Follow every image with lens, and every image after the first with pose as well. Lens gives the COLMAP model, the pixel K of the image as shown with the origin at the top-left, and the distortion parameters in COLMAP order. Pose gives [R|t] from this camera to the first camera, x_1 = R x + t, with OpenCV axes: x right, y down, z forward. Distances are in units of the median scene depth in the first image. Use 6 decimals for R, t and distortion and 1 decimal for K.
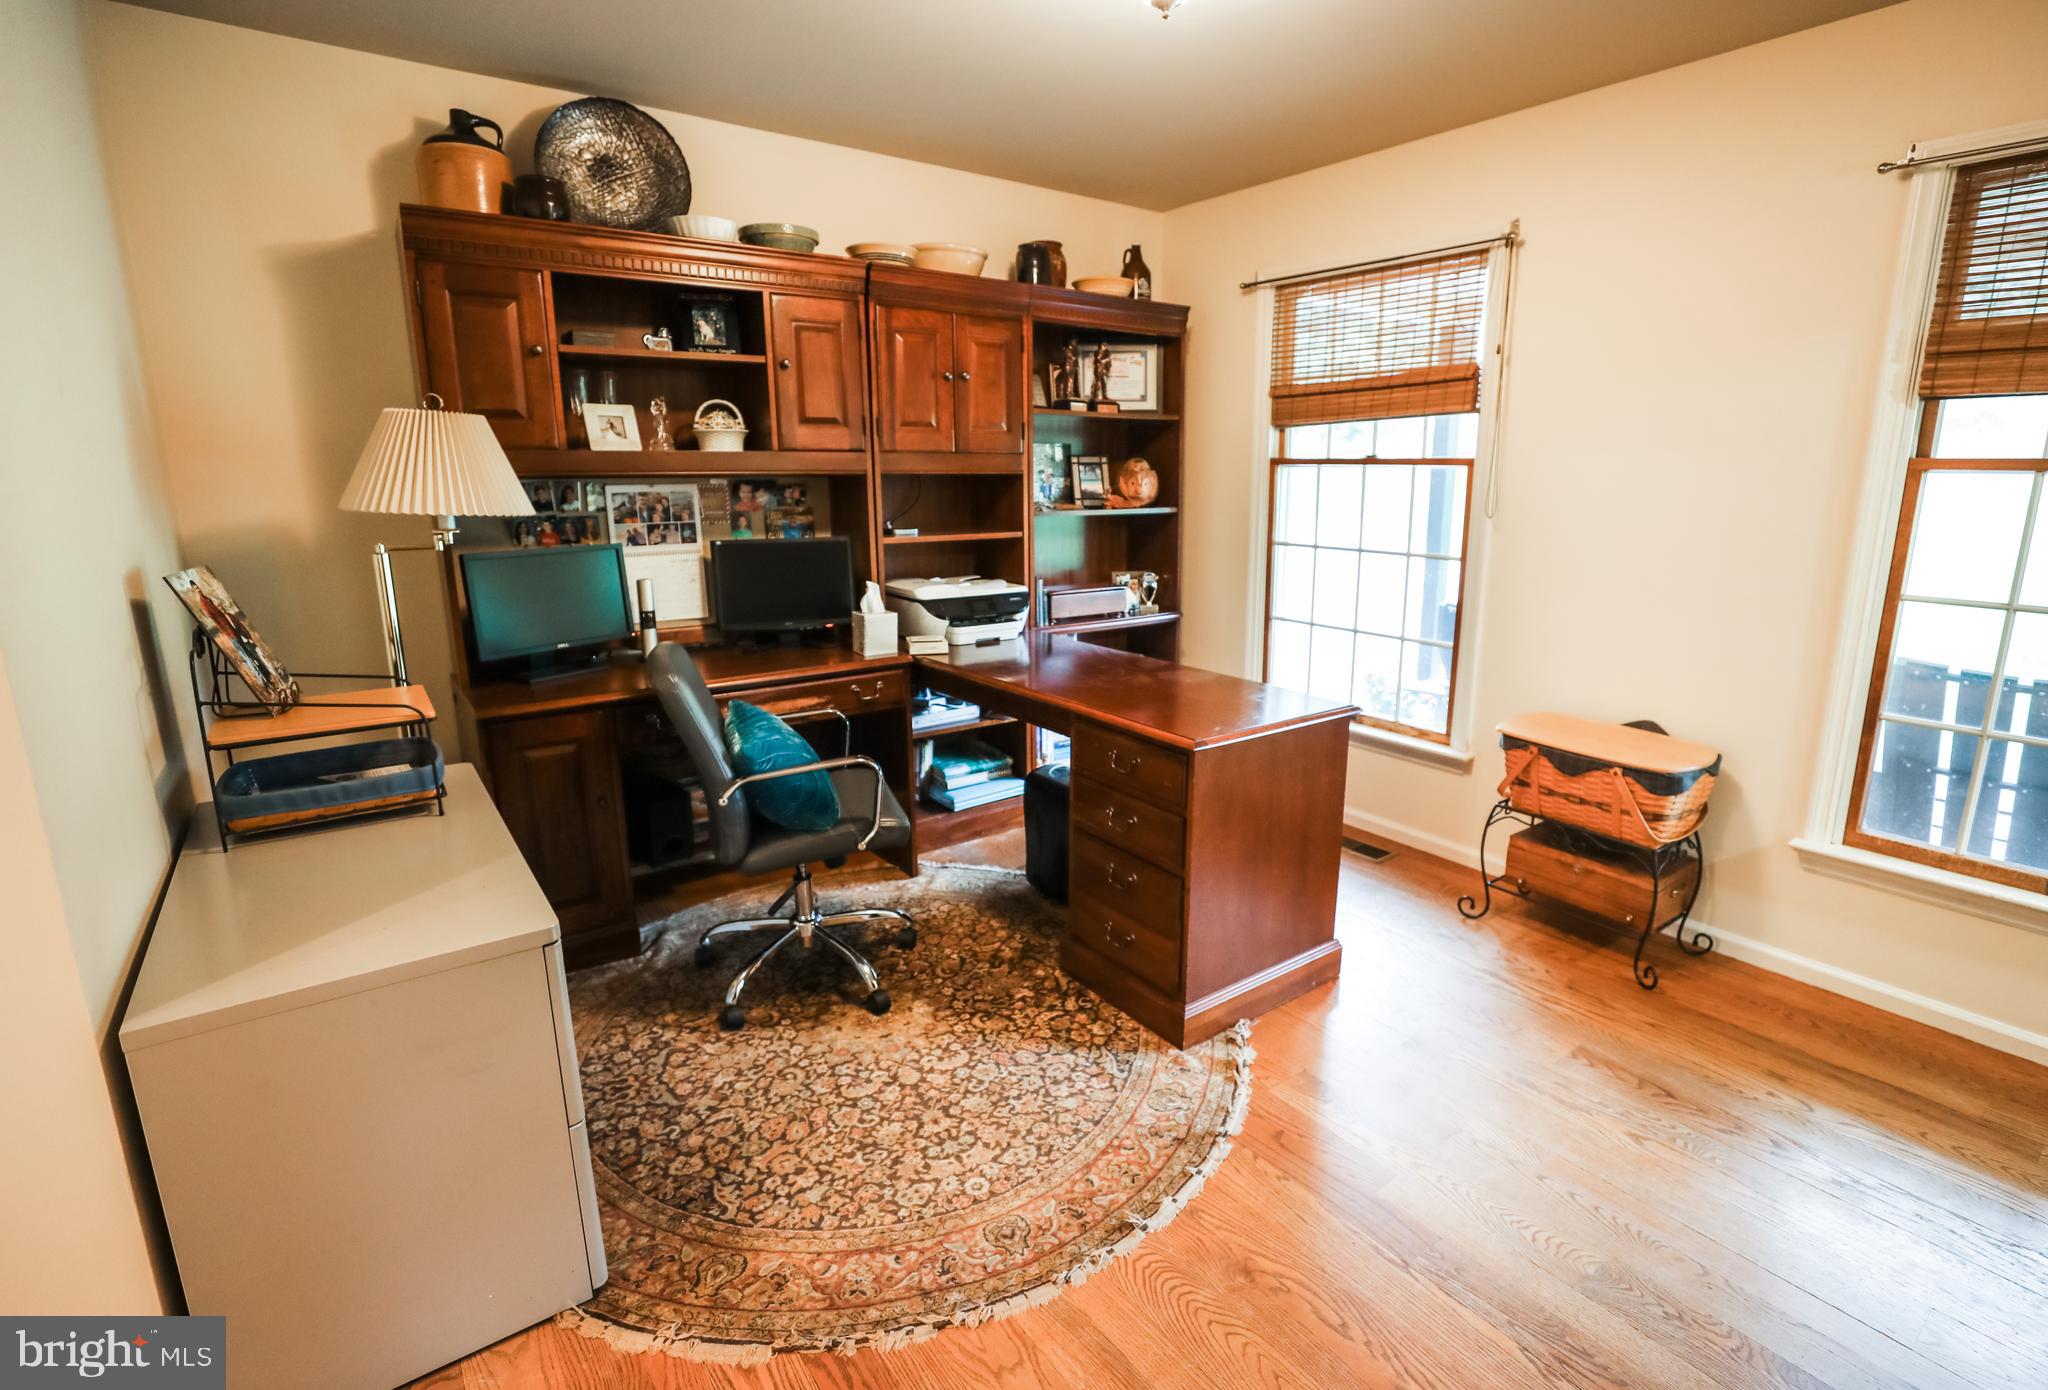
lens RADIAL K [[1018.8, 0, 1024.0], [0, 1018.8, 695.0], [0, 0, 1]] dist [-0.038876, 0.000422]
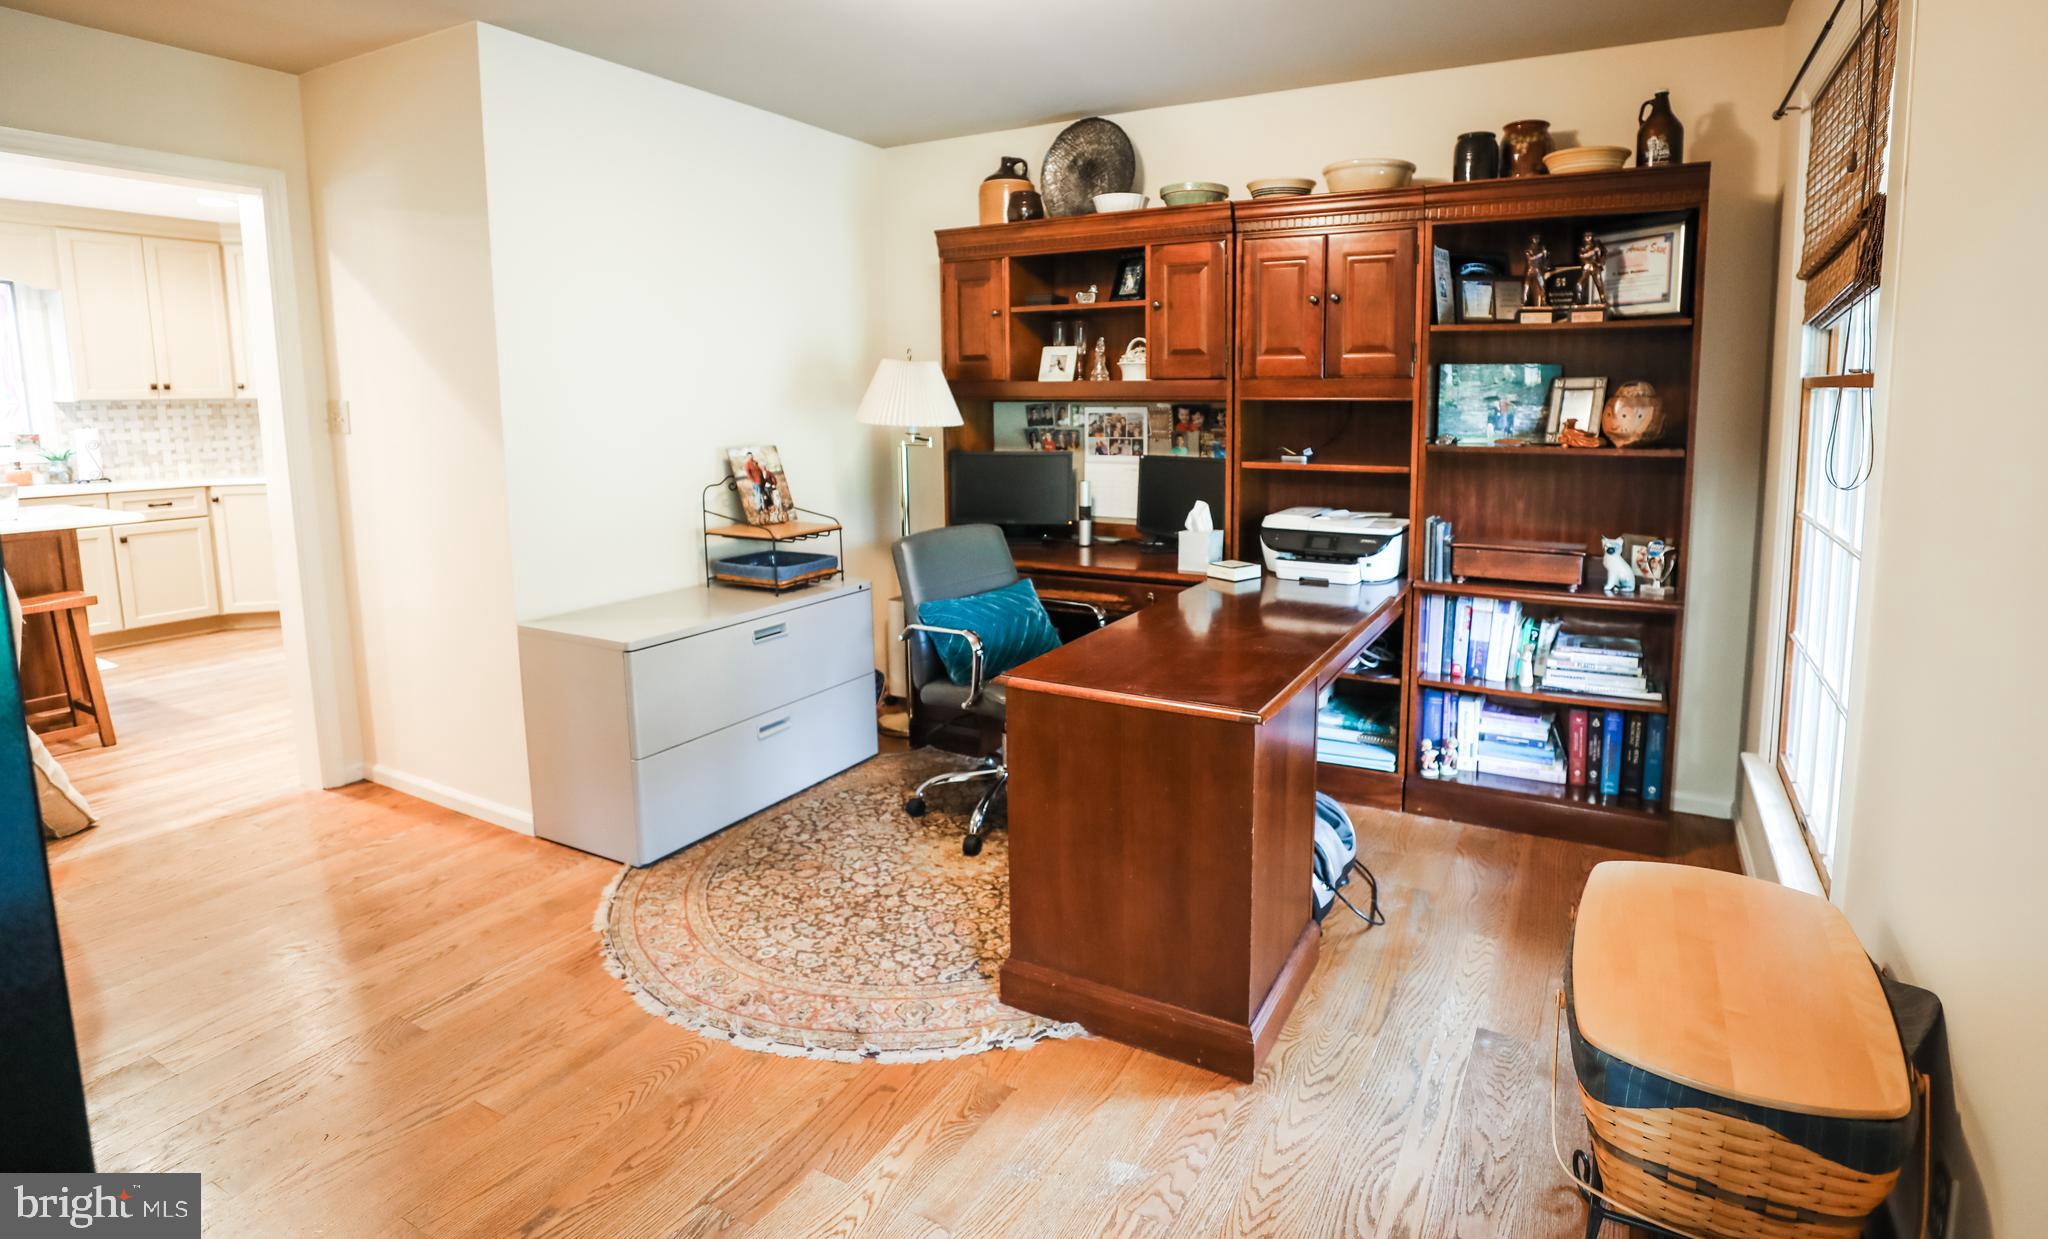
lens RADIAL K [[981.4, 0, 1030.9], [0, 981.4, 512.9], [0, 0, 1]] dist [-0.036272, 0.000166]
pose [[0.417470, 0.107044, -0.902364, 0.688502], [-0.191813, 0.981042, 0.027637, -0.093981], [0.888215, 0.161547, 0.430088, 0.410680]]
